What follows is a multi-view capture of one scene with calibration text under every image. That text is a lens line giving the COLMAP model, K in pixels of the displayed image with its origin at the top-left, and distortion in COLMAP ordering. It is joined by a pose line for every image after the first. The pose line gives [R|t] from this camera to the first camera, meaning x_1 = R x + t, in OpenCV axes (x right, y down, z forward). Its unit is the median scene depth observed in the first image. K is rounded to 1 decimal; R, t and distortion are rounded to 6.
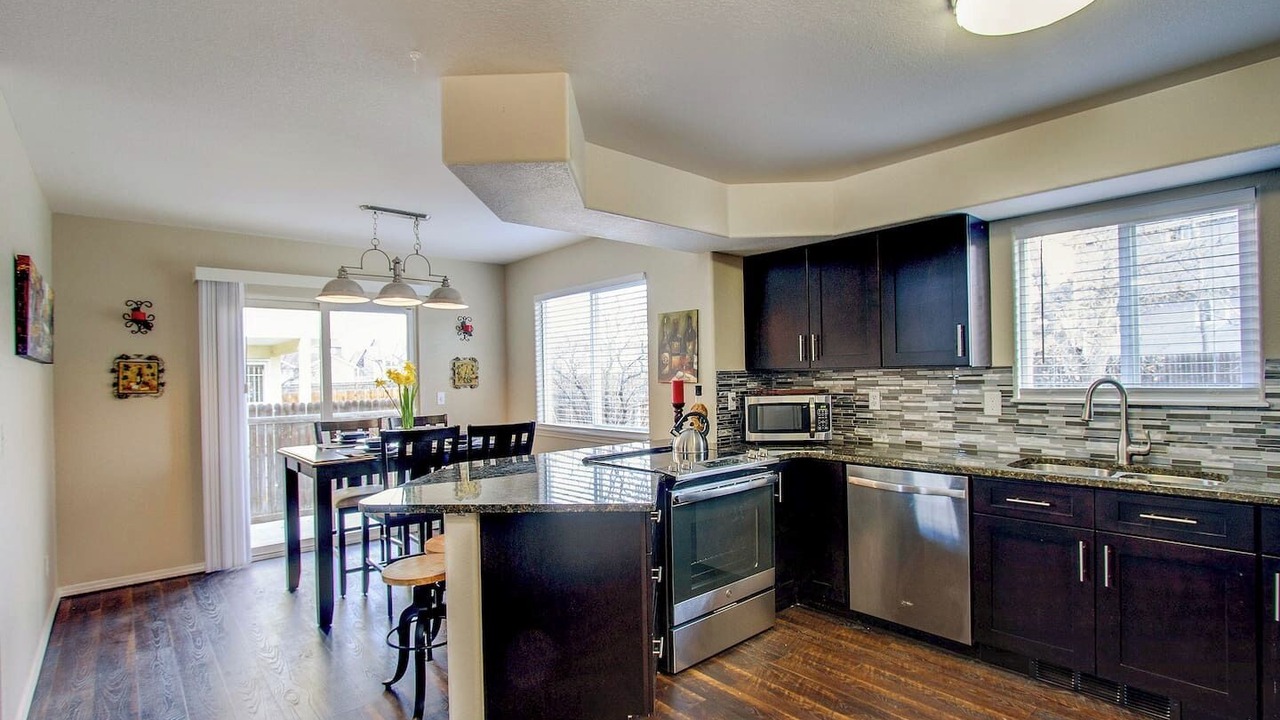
lens RADIAL K [[604.4, 0, 636.2], [0, 604.4, 372.2], [0, 0, 1]] dist [-0.016578, 0.000477]
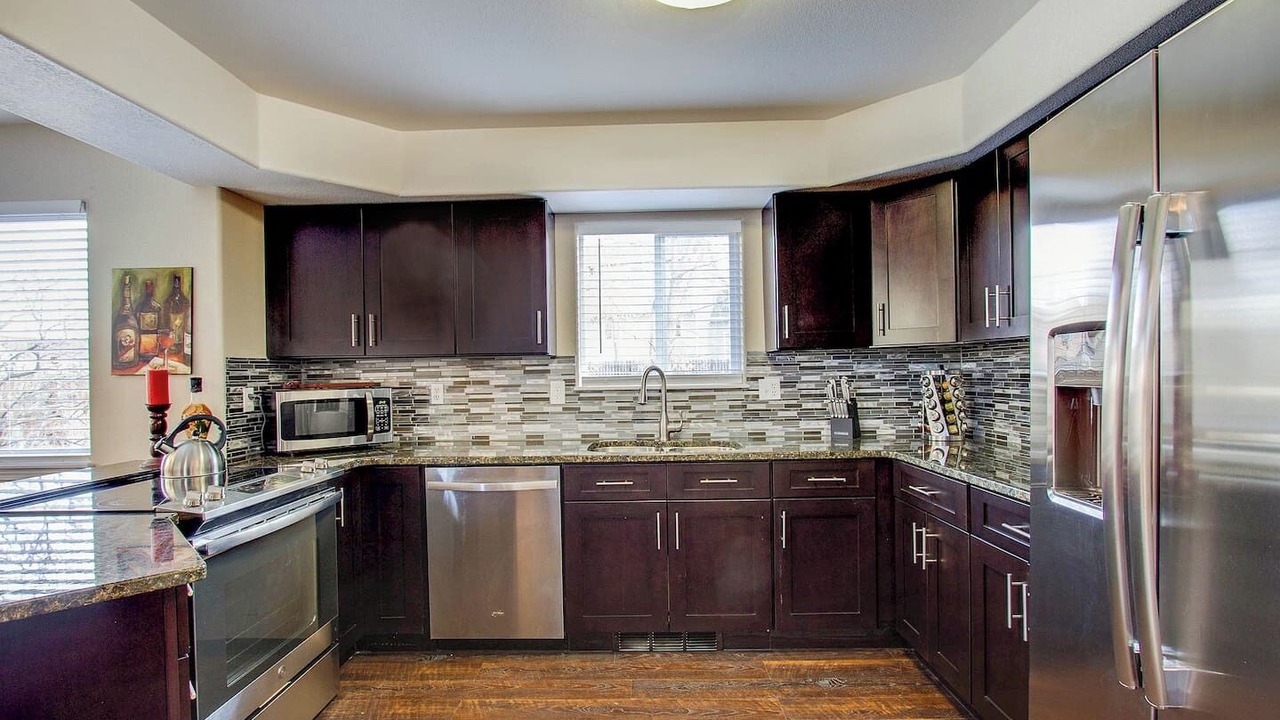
lens RADIAL K [[604.4, 0, 636.2], [0, 604.4, 372.2], [0, 0, 1]] dist [-0.016578, 0.000477]
pose [[0.674557, 0.006386, 0.738195, -0.070318], [0.001315, 0.999951, -0.009852, 0.026643], [-0.738222, 0.007617, 0.674515, 0.202543]]
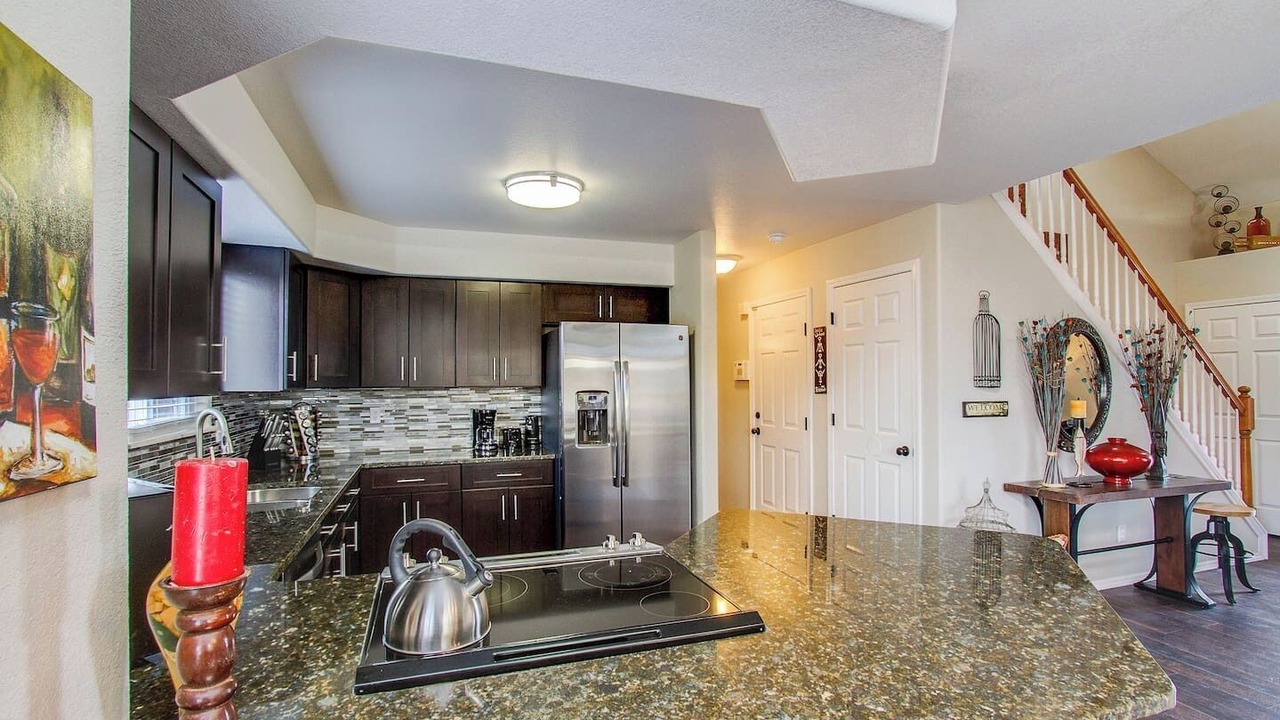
lens RADIAL K [[604.4, 0, 636.2], [0, 604.4, 372.2], [0, 0, 1]] dist [-0.016578, 0.000477]
pose [[-0.928400, 0.025876, 0.370680, -0.151535], [0.017758, 0.999522, -0.025296, -0.009693], [-0.371157, -0.016903, -0.928416, 1.307508]]
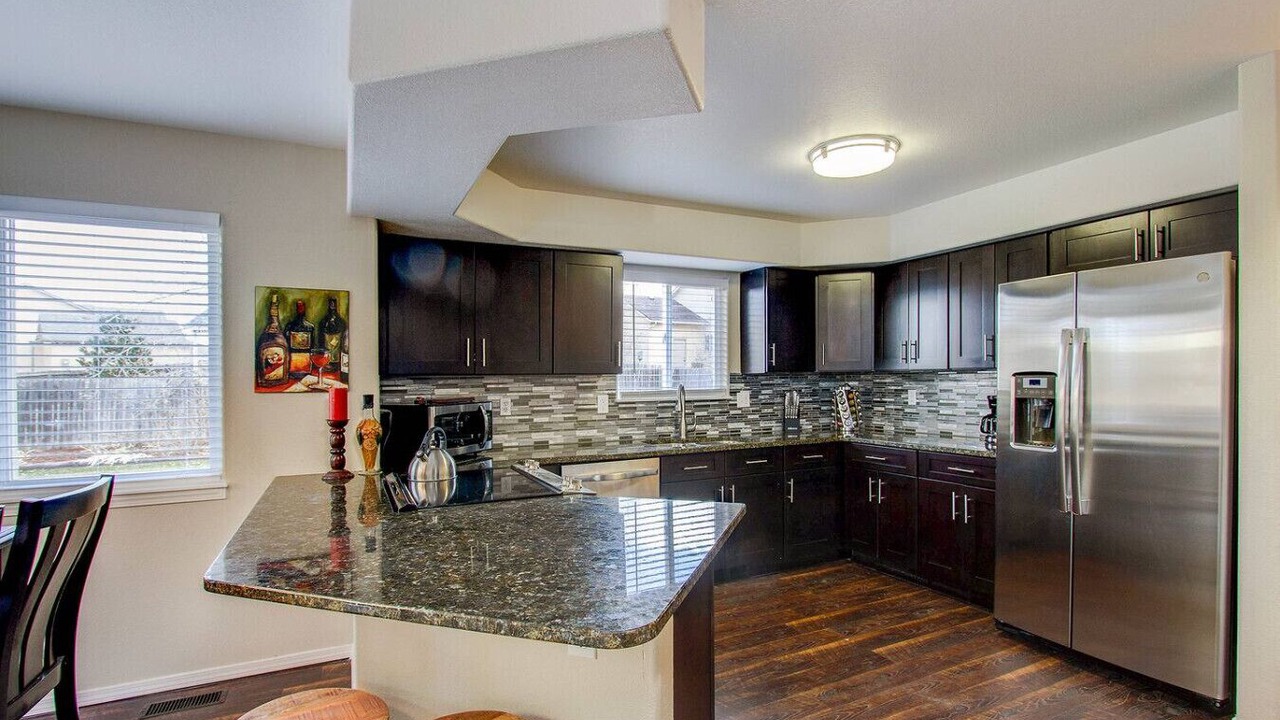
lens RADIAL K [[606.3, 0, 660.3], [0, 606.3, 379.8], [0, 0, 1]] dist [-0.014158, 0.000226]
pose [[0.251895, 0.010210, 0.967701, -0.600919], [0.001910, 0.999937, -0.011047, 0.014172], [-0.967753, 0.004631, 0.251860, 0.535270]]
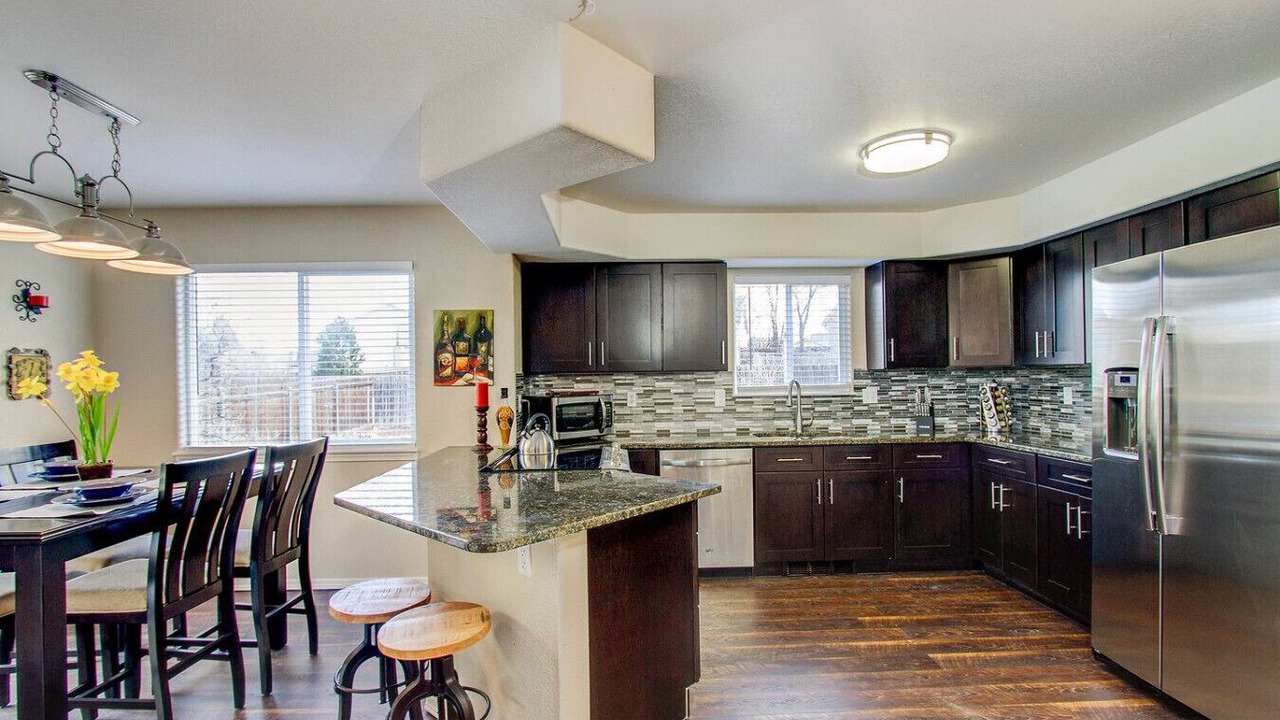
lens RADIAL K [[604.4, 0, 636.2], [0, 604.4, 372.2], [0, 0, 1]] dist [-0.016578, 0.000477]
pose [[0.634277, 0.012096, 0.773012, -0.594738], [-0.001371, 0.999894, -0.014521, 0.011774], [-0.773105, 0.008151, 0.634226, 0.244870]]
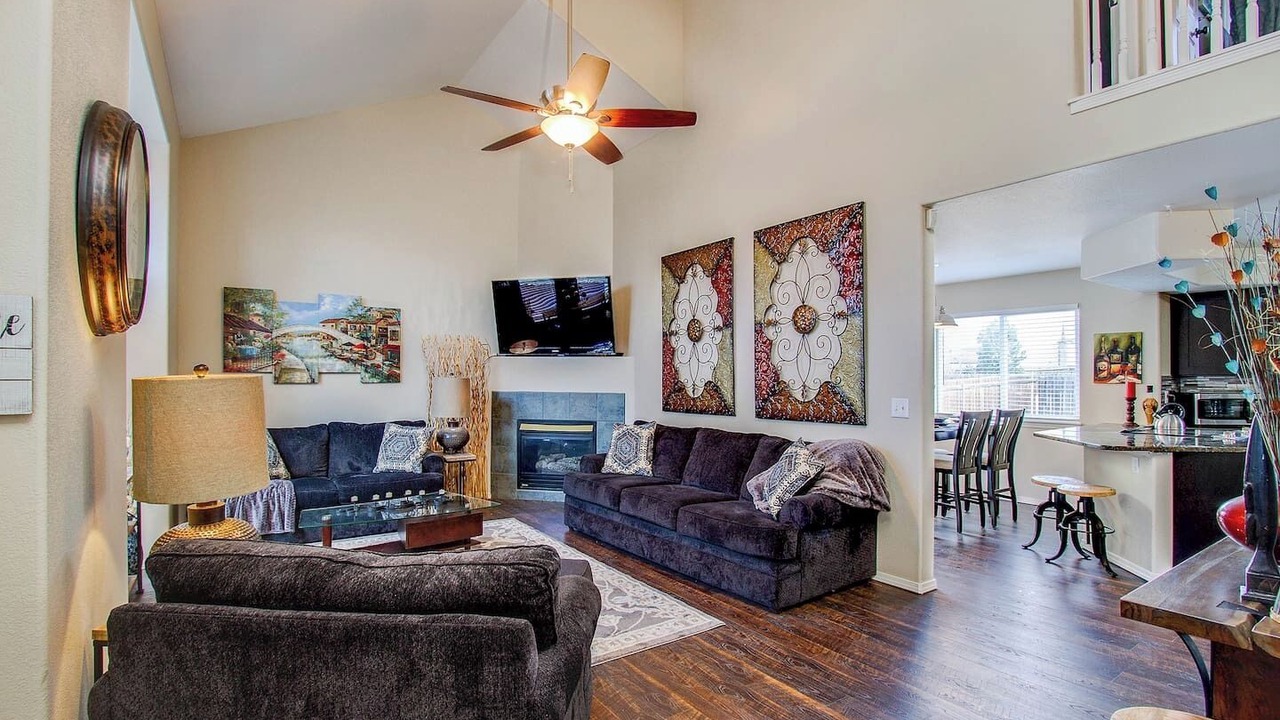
lens RADIAL K [[602.3, 0, 616.0], [0, 602.3, 377.0], [0, 0, 1]] dist [-0.021448, -0.000222]
pose [[0.990538, 0.012939, -0.136626, -1.100800], [-0.011921, 0.999895, 0.008262, 0.005794], [0.136719, -0.006555, 0.990588, -0.645511]]
